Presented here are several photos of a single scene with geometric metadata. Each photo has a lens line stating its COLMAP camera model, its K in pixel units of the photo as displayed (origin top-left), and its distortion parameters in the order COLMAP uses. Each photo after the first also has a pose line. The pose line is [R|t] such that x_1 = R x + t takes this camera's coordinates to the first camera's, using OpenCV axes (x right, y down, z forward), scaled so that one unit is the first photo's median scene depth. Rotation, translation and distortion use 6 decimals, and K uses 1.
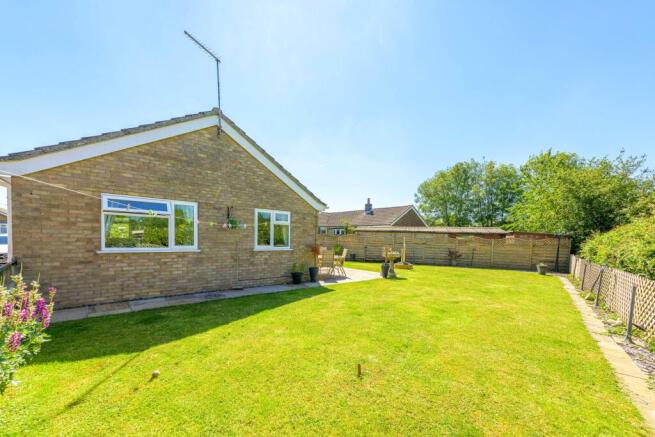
lens RADIAL K [[262.9, 0, 326.9], [0, 262.9, 244.5], [0, 0, 1]] dist [0.019997, 0.000091]
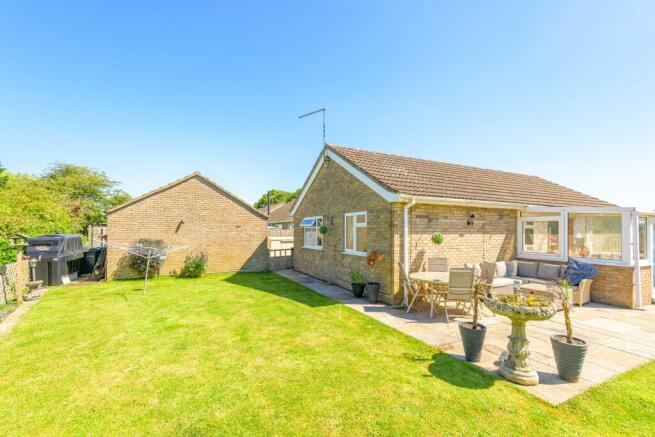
lens RADIAL K [[283.6, 0, 326.2], [0, 283.6, 228.2], [0, 0, 1]] dist [0.019616, 0.000000]
pose [[-0.242609, -0.035273, -0.969483, 0.882879], [-0.036460, 0.998964, -0.027222, -0.045474], [0.969439, 0.028744, -0.243644, 1.252348]]
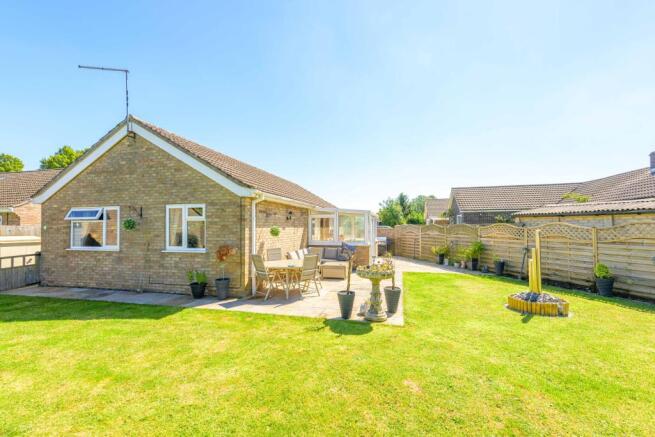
lens RADIAL K [[277.3, 0, 328.0], [0, 277.3, 222.0], [0, 0, 1]] dist [0.016103, -0.000133]
pose [[0.564778, -0.043291, -0.824107, 0.856509], [-0.002398, 0.998533, -0.054097, -0.029332], [0.825240, 0.032529, 0.563845, 0.954612]]
